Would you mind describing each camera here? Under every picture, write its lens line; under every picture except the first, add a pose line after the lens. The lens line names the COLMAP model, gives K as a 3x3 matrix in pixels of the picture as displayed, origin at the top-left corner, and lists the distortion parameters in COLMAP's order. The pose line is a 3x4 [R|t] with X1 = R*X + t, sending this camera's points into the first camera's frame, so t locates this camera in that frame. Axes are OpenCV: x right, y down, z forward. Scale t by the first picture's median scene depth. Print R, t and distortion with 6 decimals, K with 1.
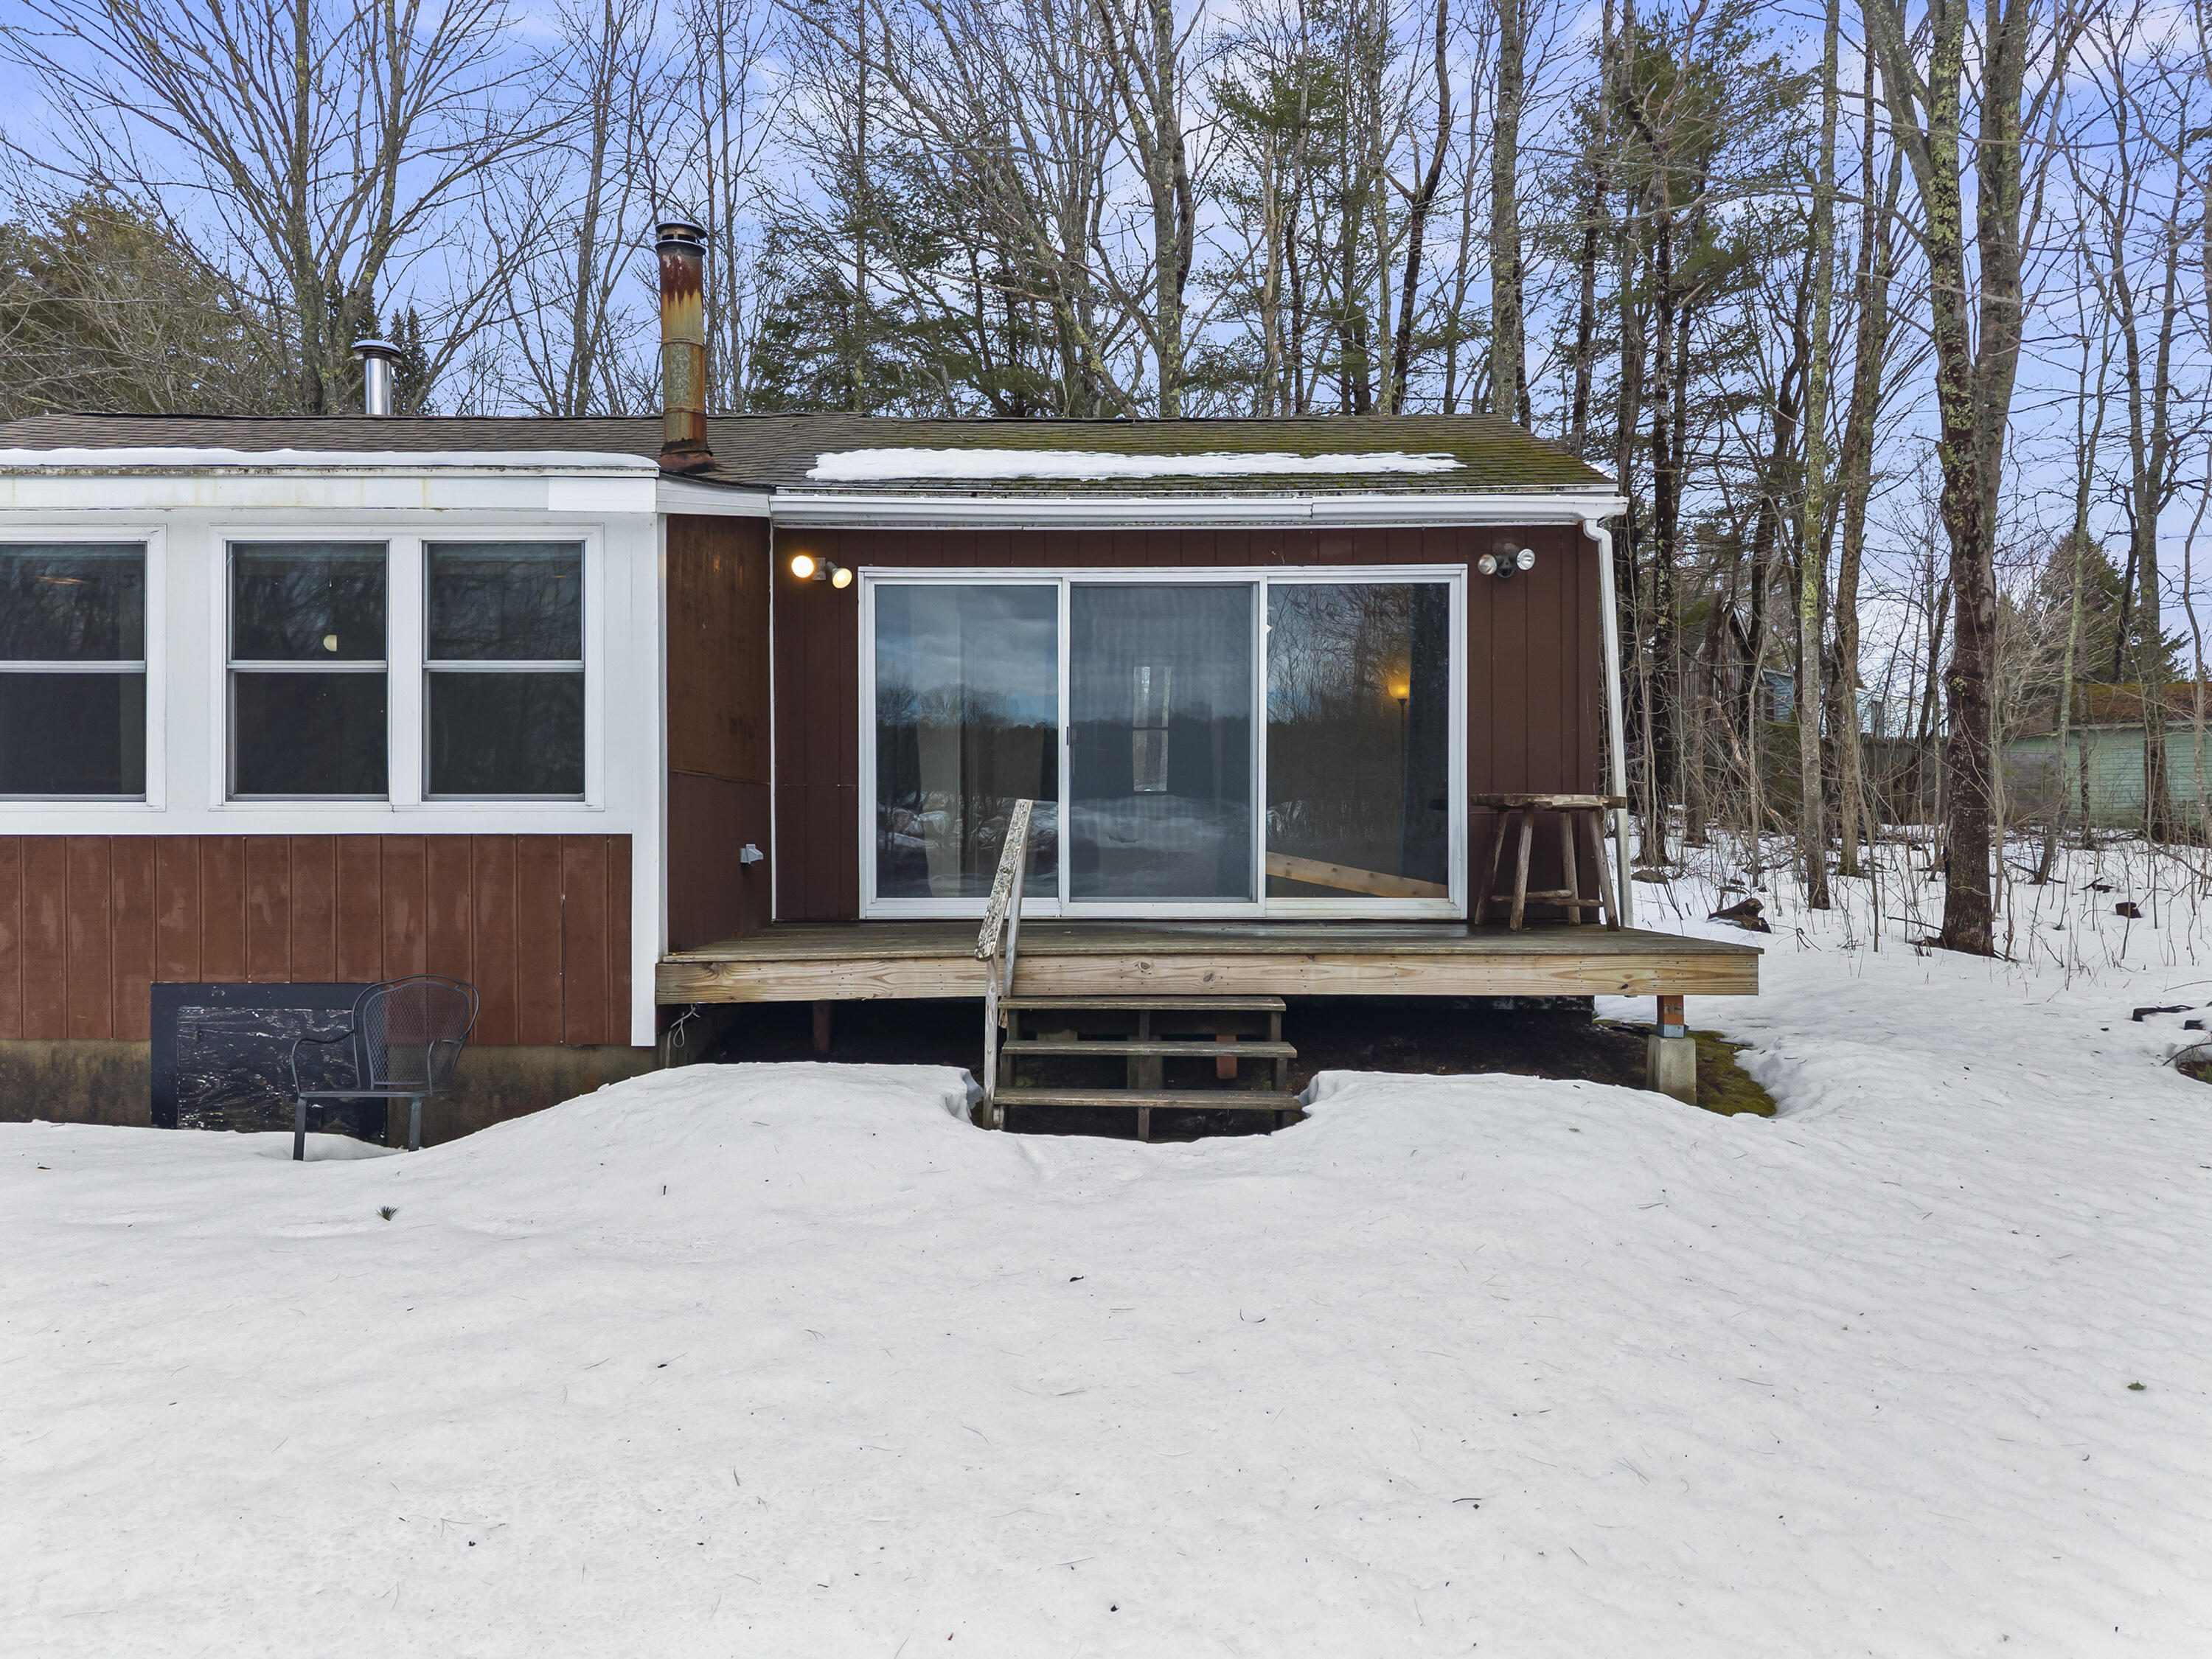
lens RADIAL K [[1536.1, 0, 1114.5], [0, 1536.1, 871.0], [0, 0, 1]] dist [0.006200, 0.002044]
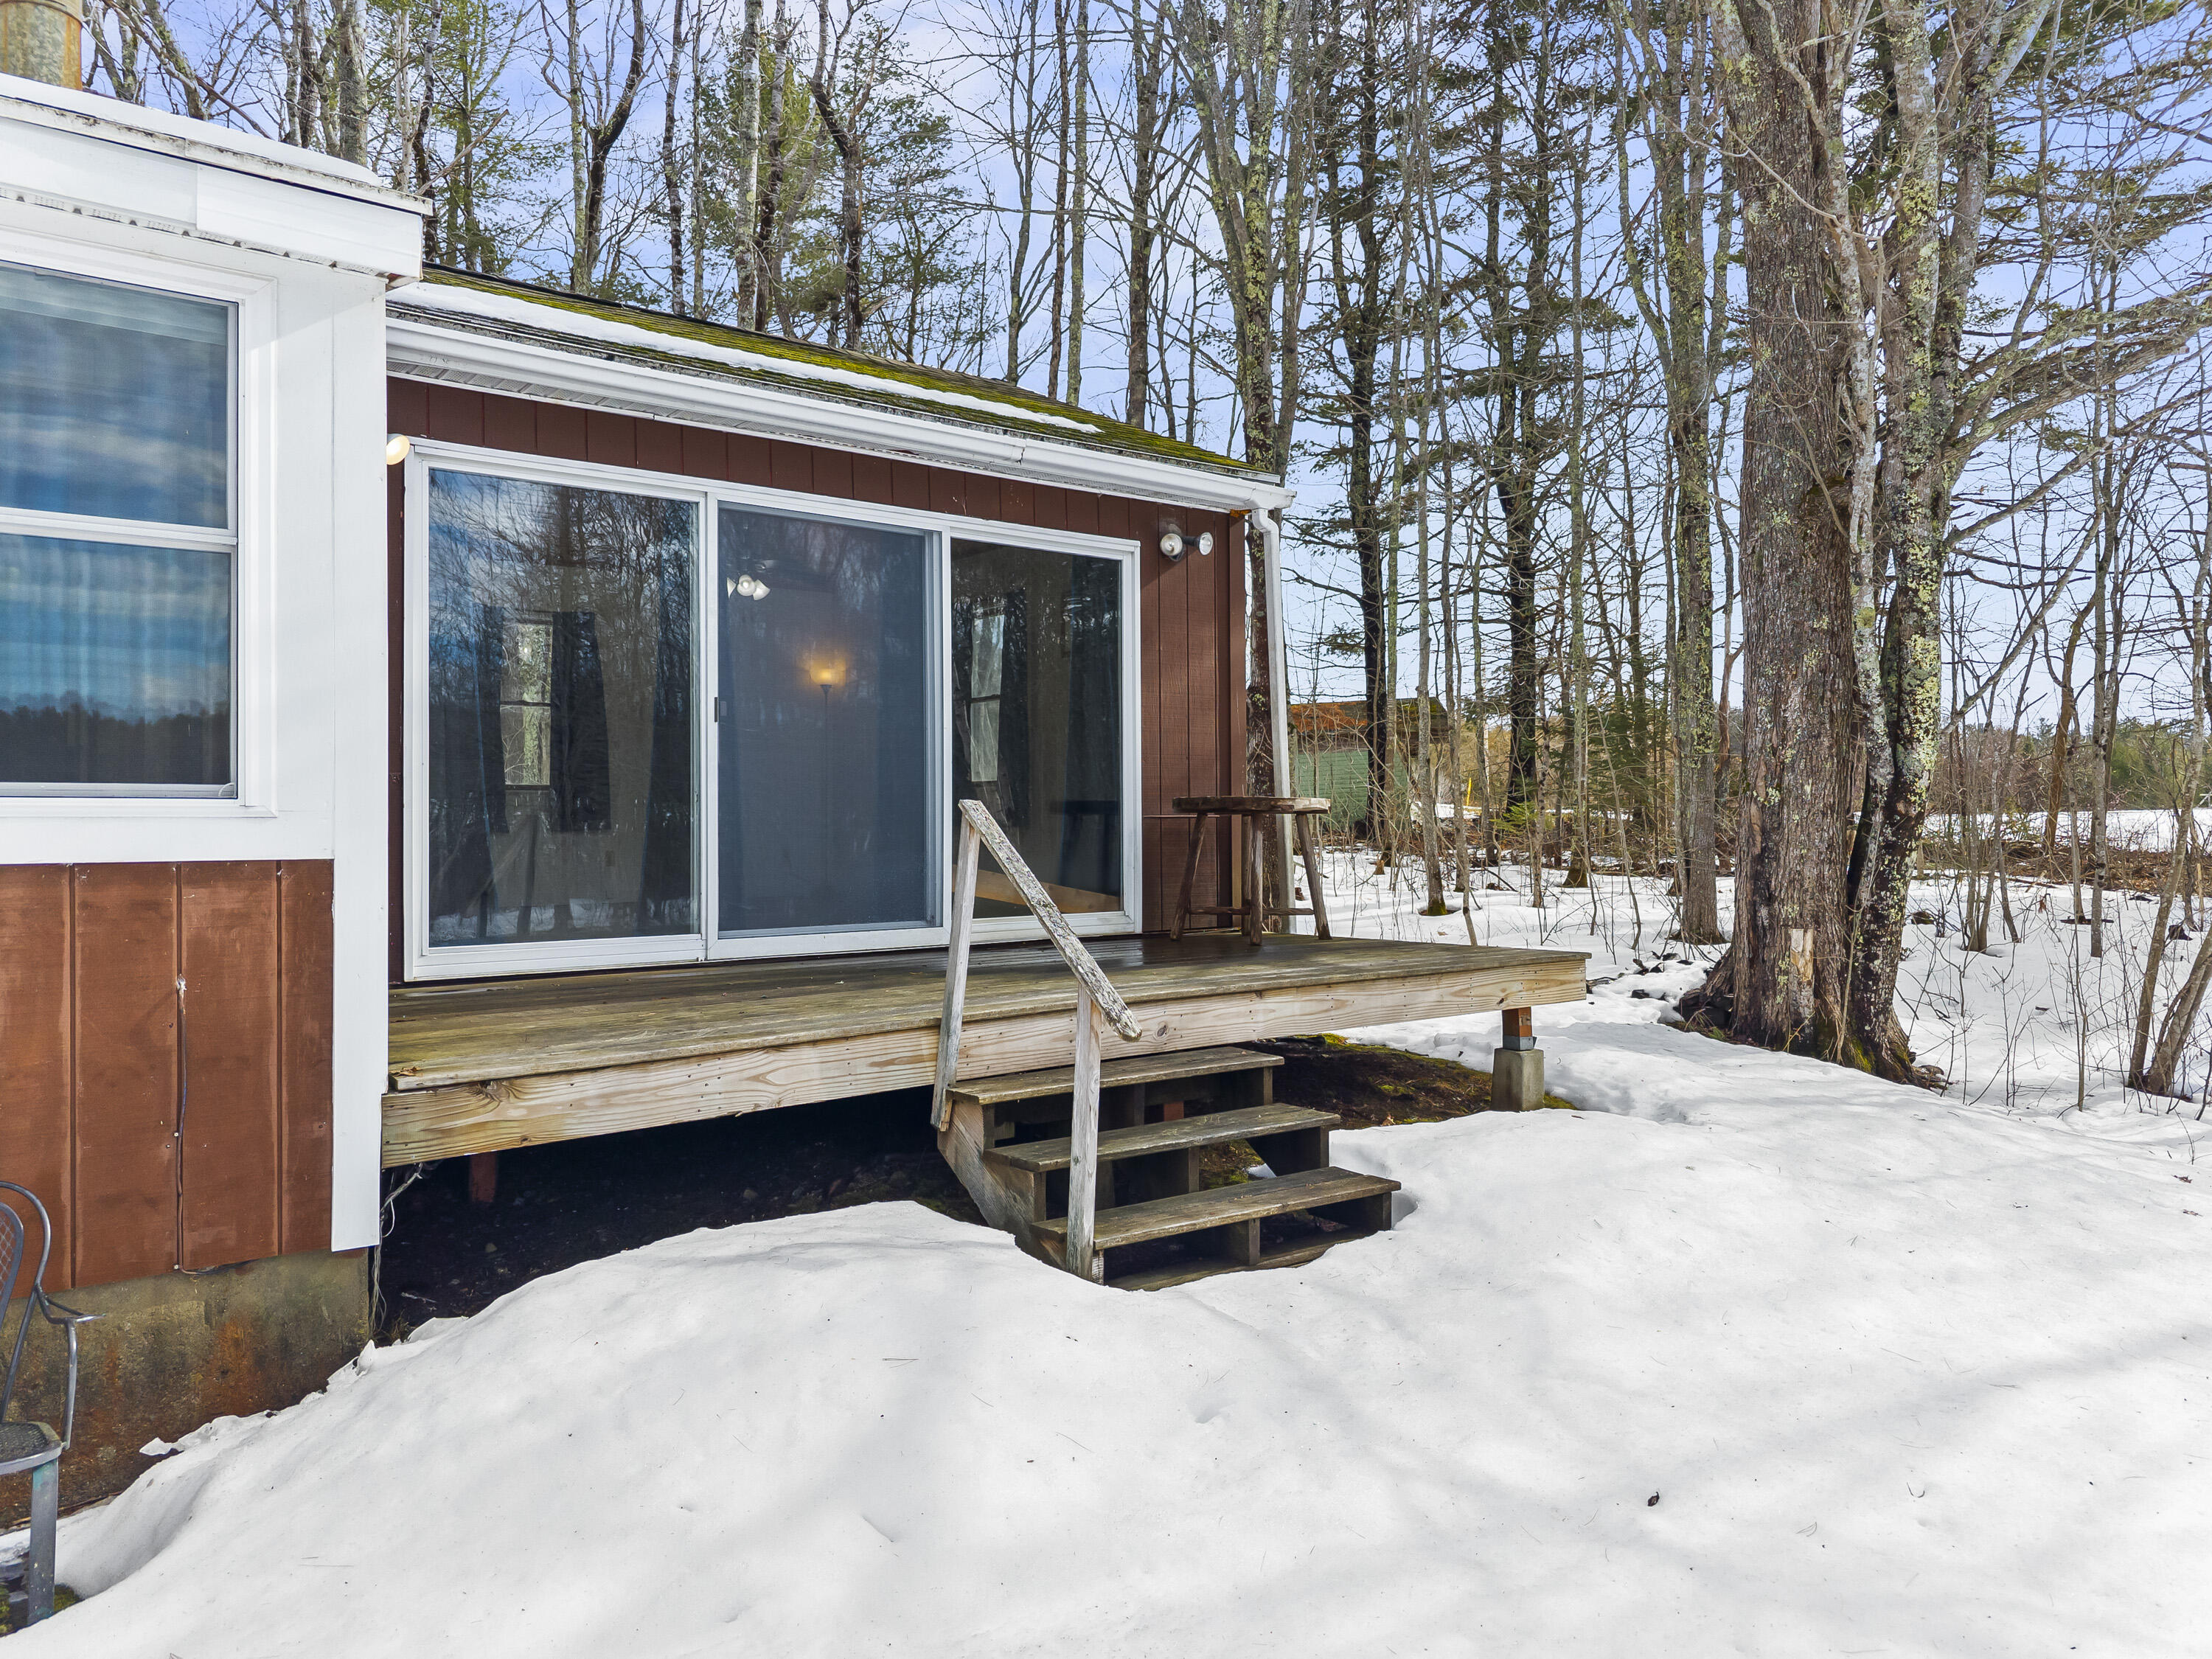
lens RADIAL K [[1521.5, 0, 1139.4], [0, 1521.5, 829.2], [0, 0, 1]] dist [0.019303, -0.002369]
pose [[0.789427, -0.003419, 0.613835, -0.336887], [0.018453, 0.999665, -0.018165, -0.015829], [-0.613568, 0.025667, 0.789225, 0.318465]]
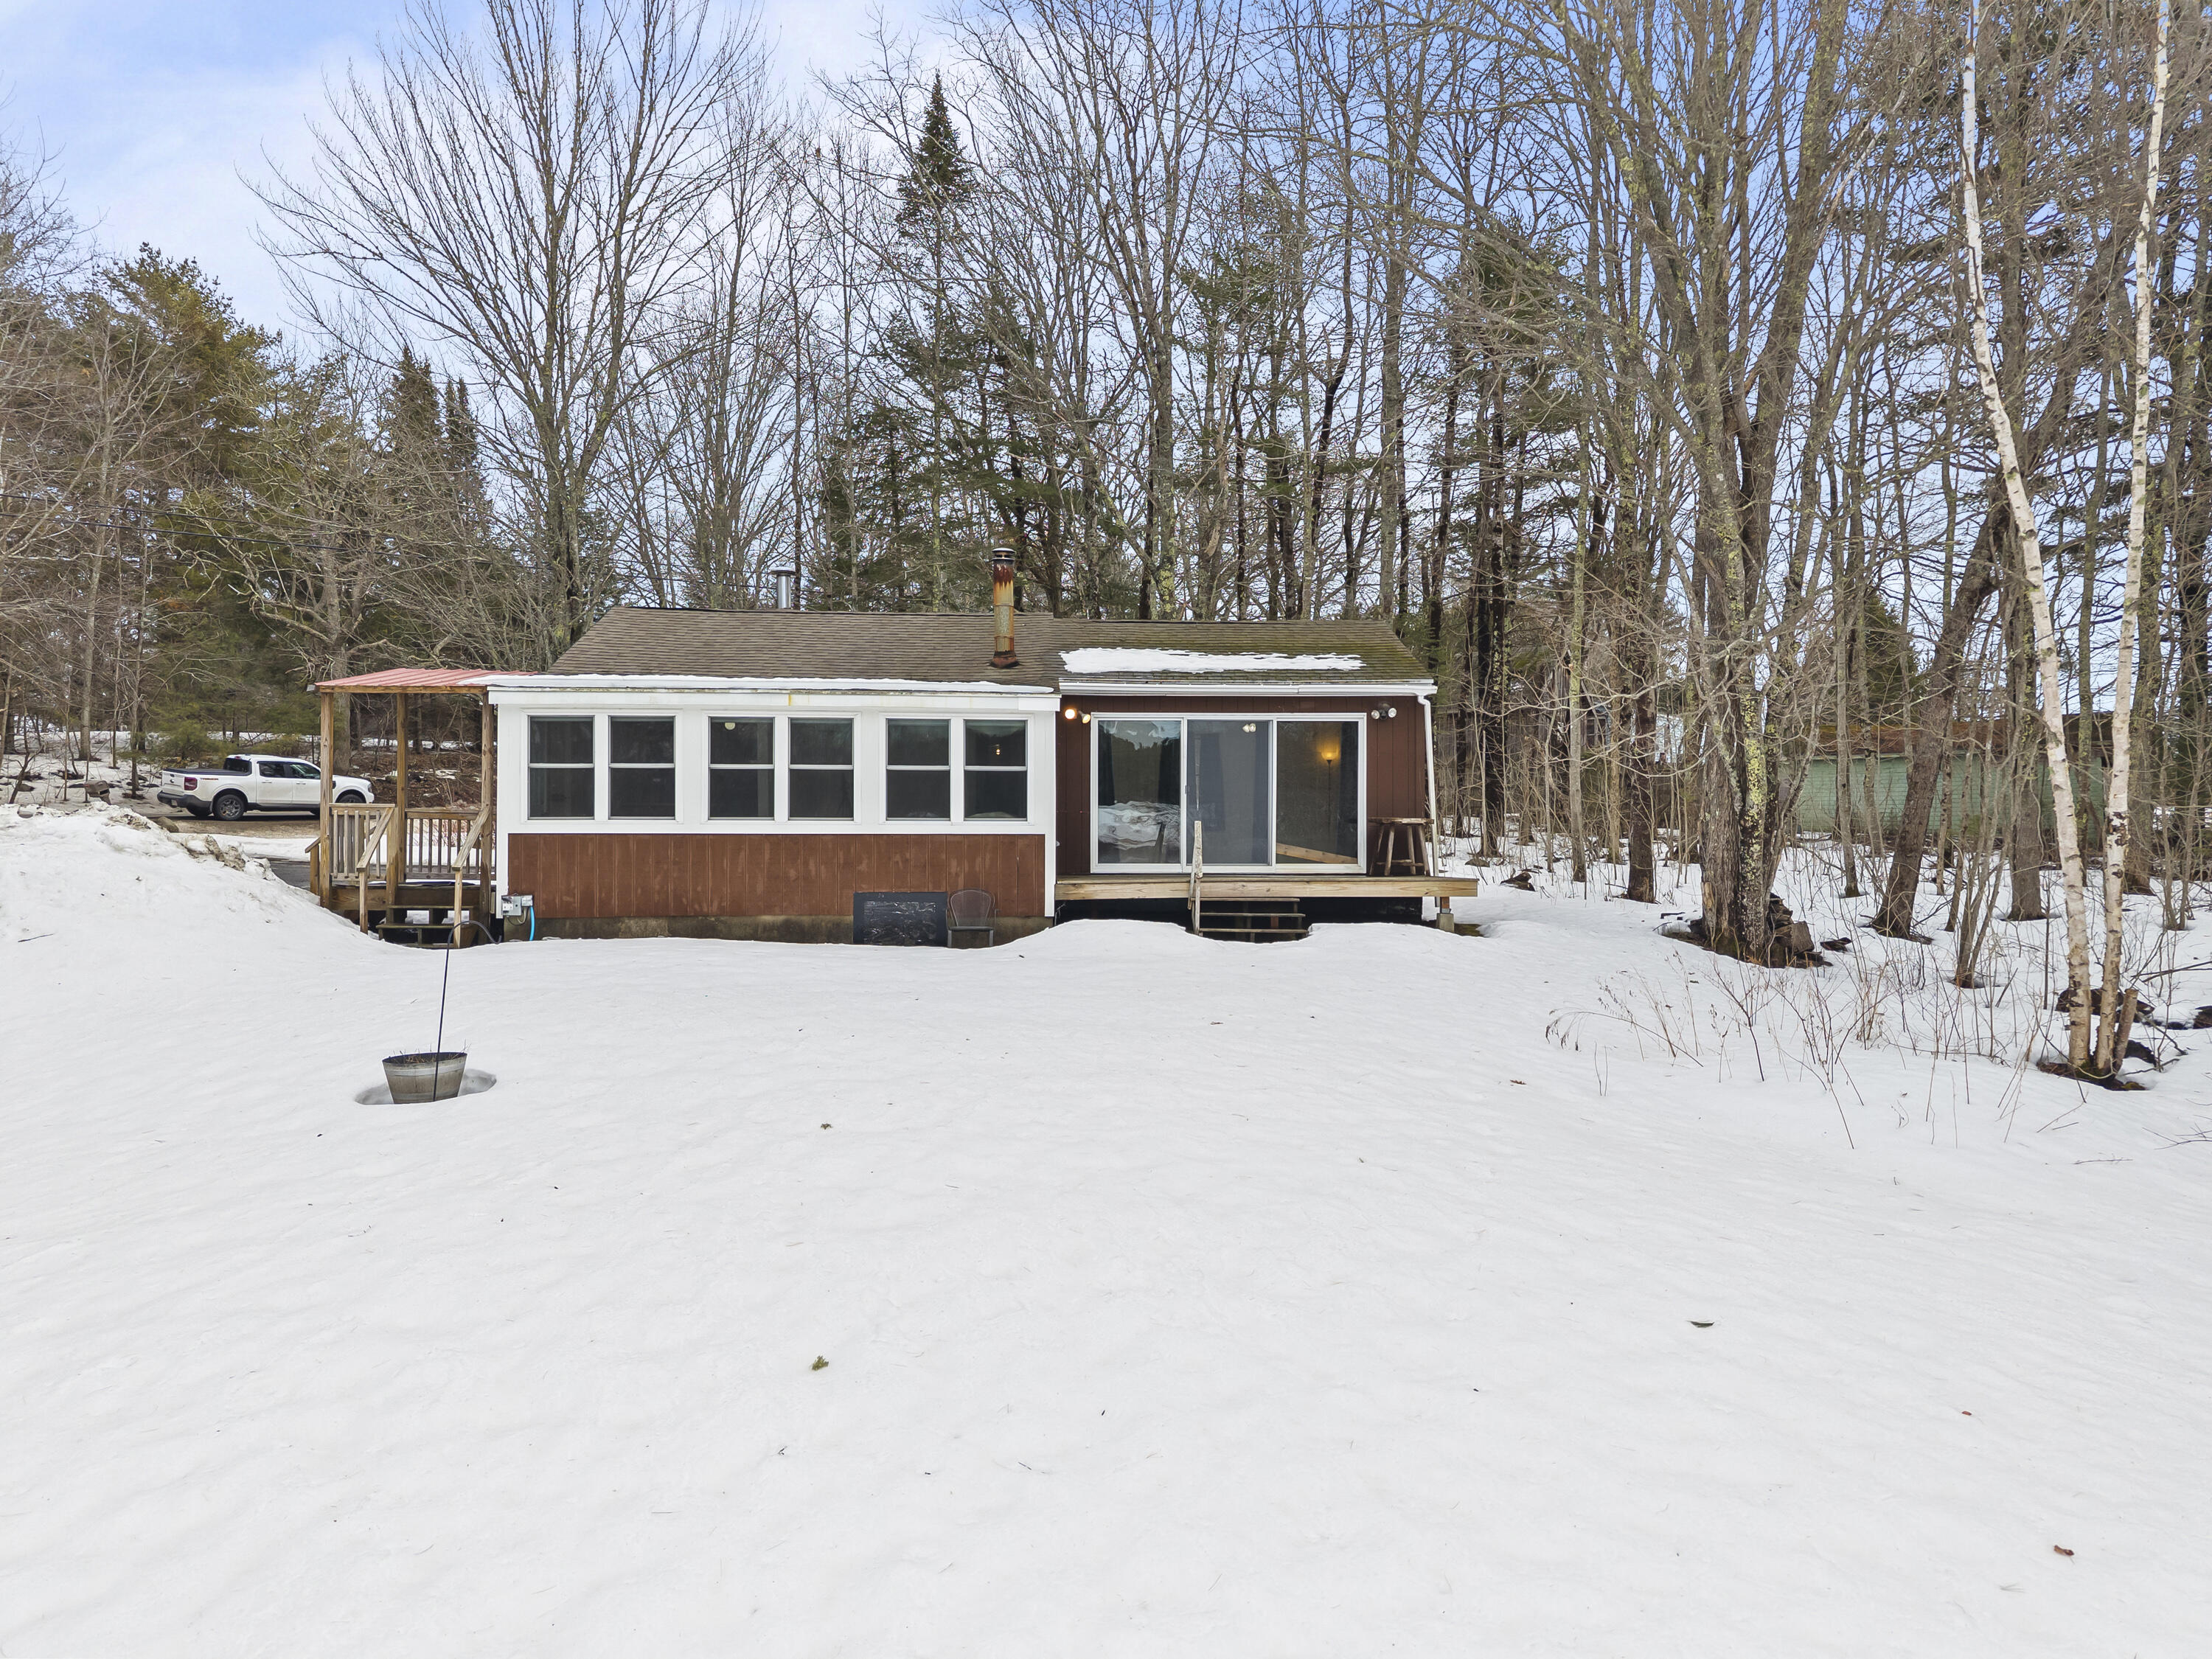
lens RADIAL K [[1500.2, 0, 1096.1], [0, 1500.2, 858.1], [0, 0, 1]] dist [0.006168, -0.005502]
pose [[0.998694, 0.002171, 0.051039, -0.284942], [-0.001788, 0.999970, -0.007545, 0.027801], [-0.051054, 0.007443, 0.998668, -1.203408]]
